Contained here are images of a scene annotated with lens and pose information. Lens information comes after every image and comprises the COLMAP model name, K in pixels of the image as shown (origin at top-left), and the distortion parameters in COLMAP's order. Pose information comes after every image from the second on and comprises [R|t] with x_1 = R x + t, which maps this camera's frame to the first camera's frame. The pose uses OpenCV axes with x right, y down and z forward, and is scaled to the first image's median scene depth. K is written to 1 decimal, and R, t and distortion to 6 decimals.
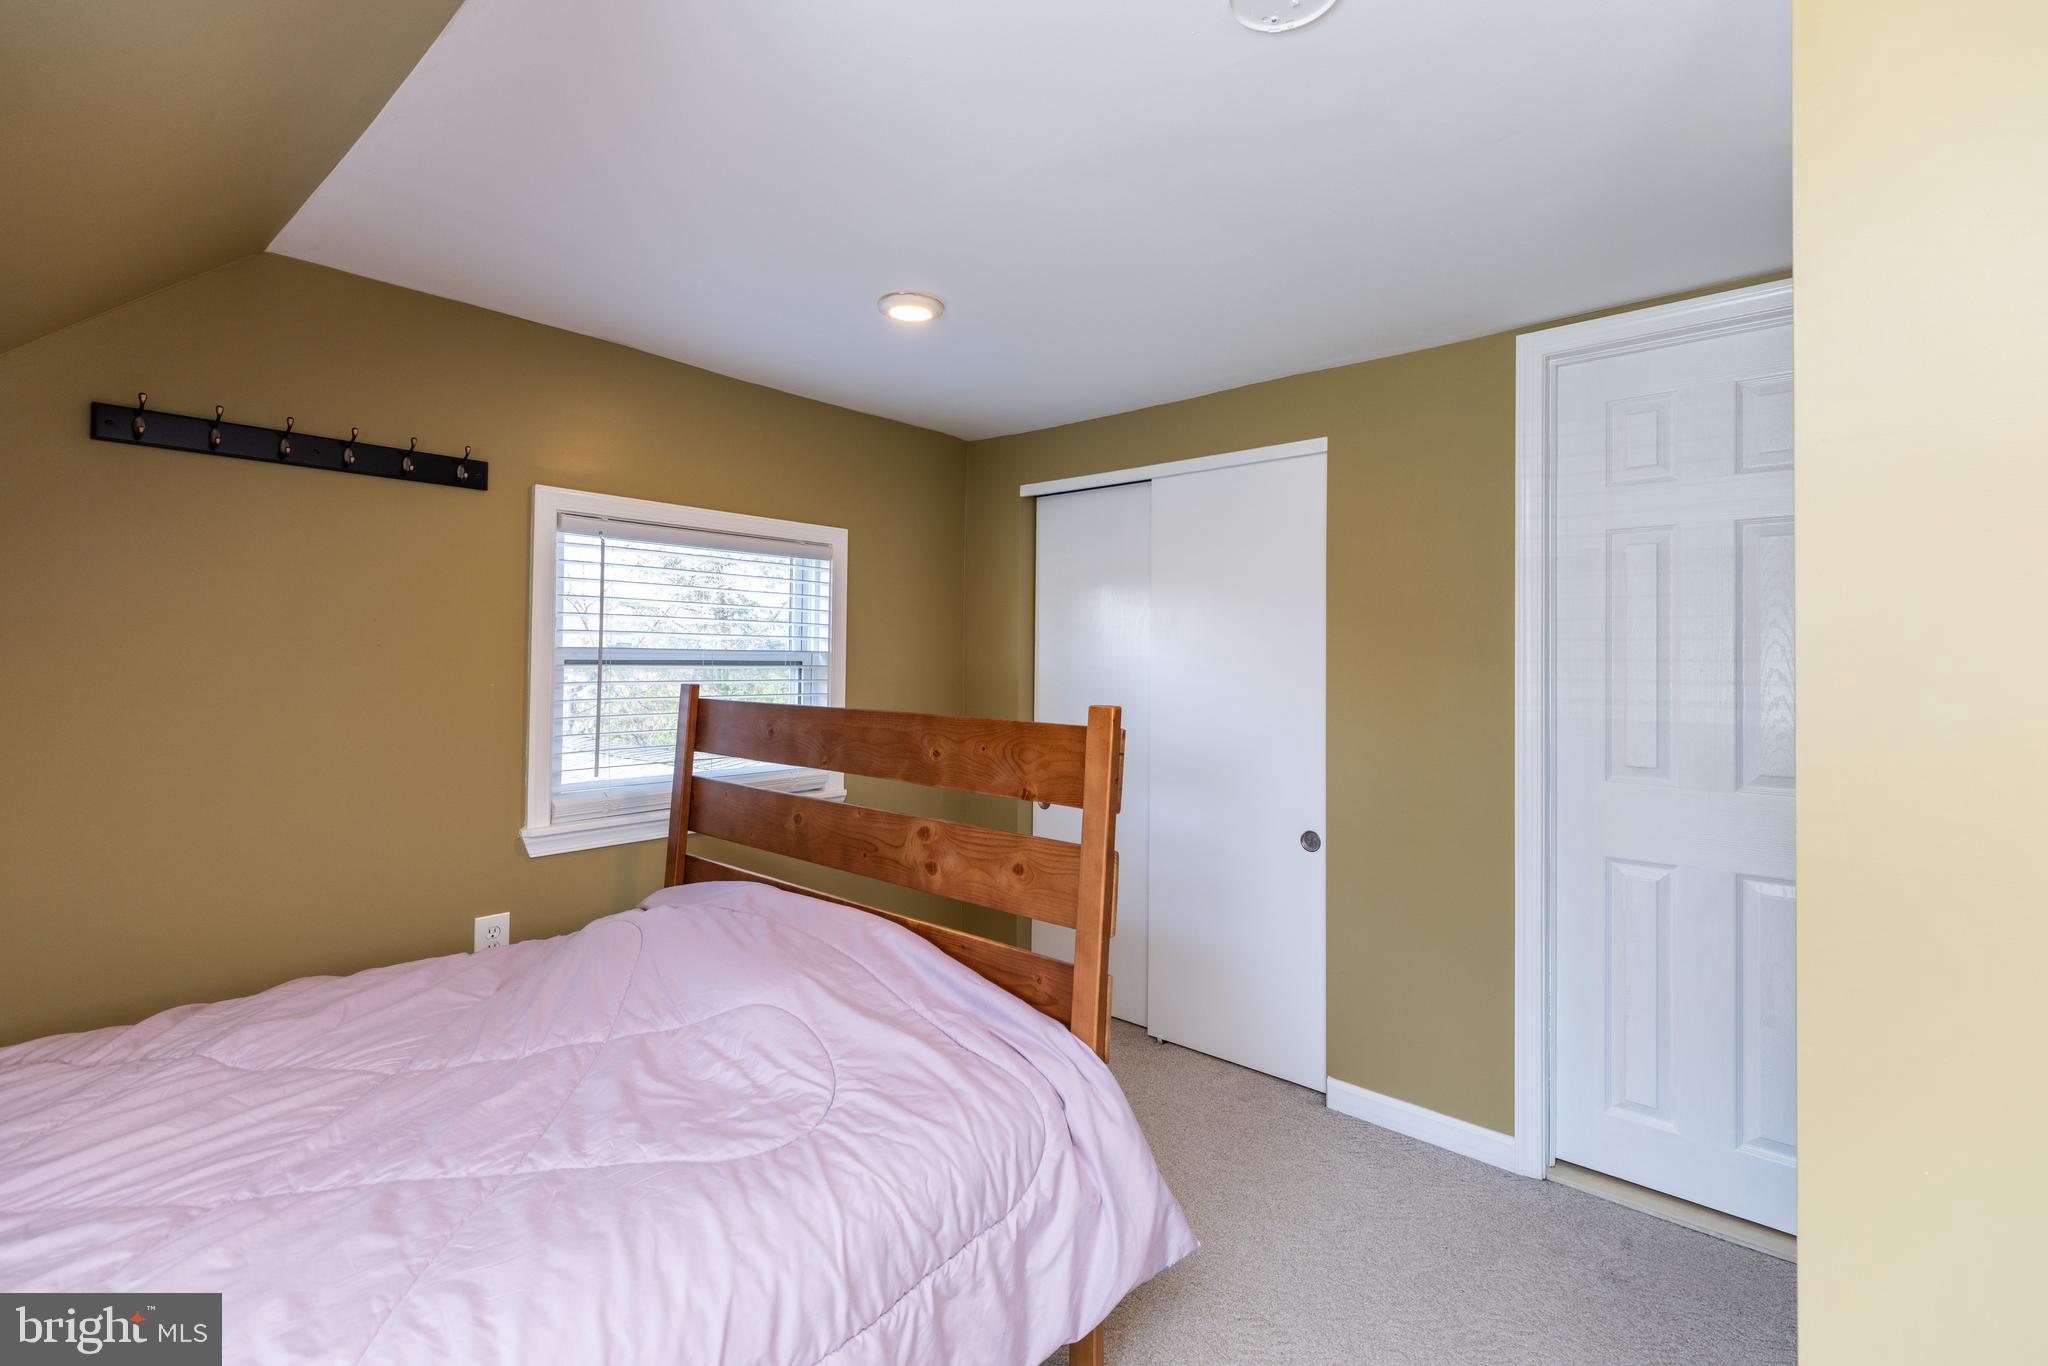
lens RADIAL K [[922.4, 0, 1034.6], [0, 922.4, 646.7], [0, 0, 1]] dist [0.002896, 0.000457]
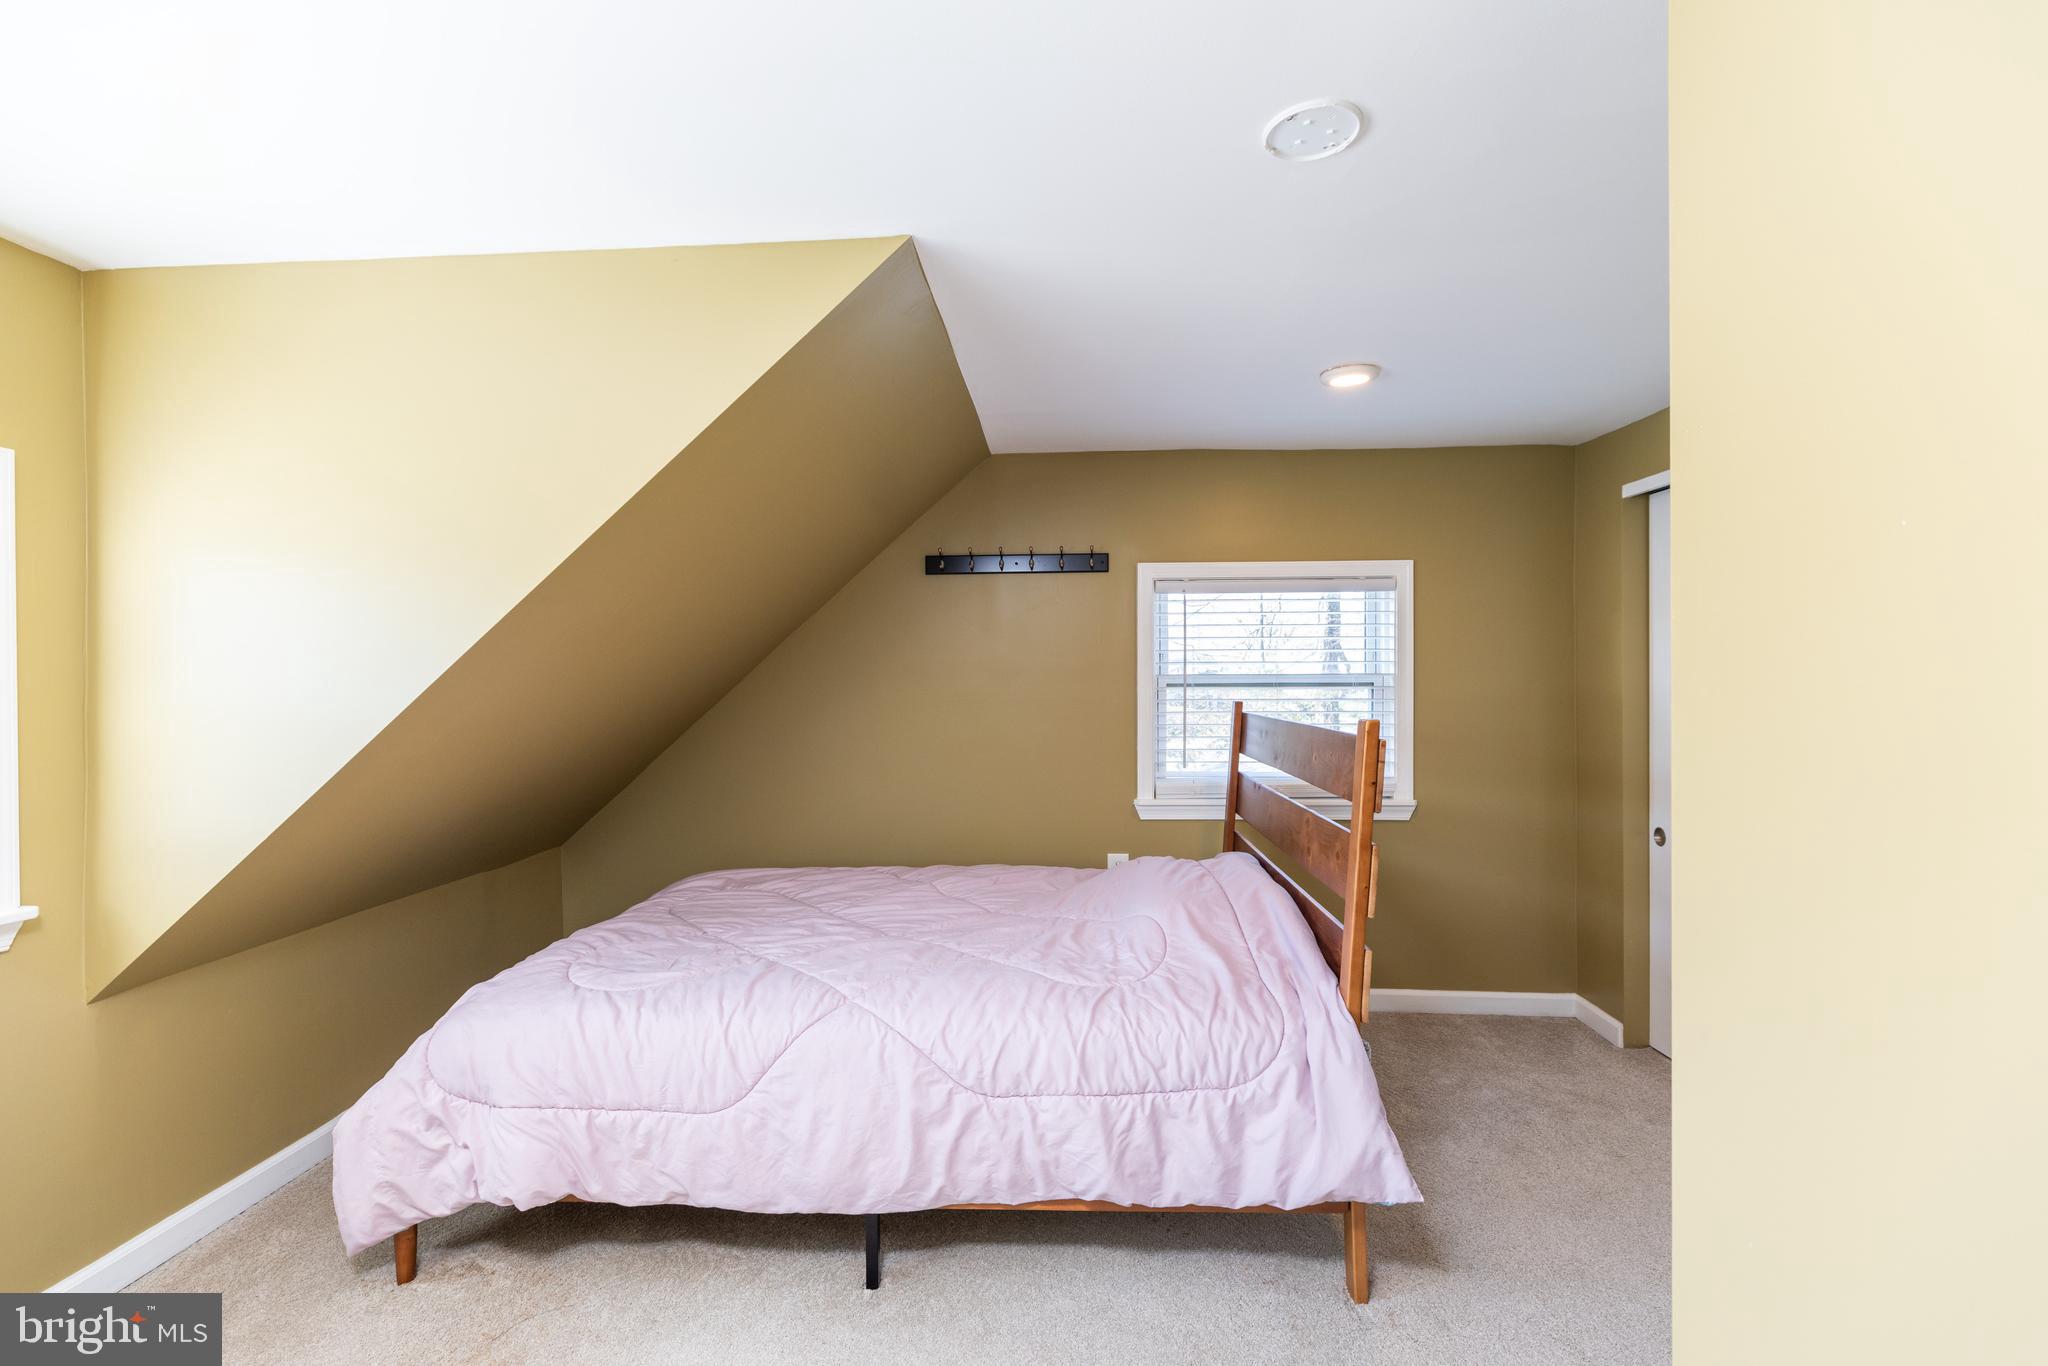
lens RADIAL K [[916.3, 0, 1024.7], [0, 916.3, 690.3], [0, 0, 1]] dist [-0.000345, -0.000241]
pose [[0.615405, -0.005257, -0.788194, 0.616061], [0.022590, 0.999685, 0.010970, 0.005142], [0.787888, -0.024556, 0.615329, -0.039160]]
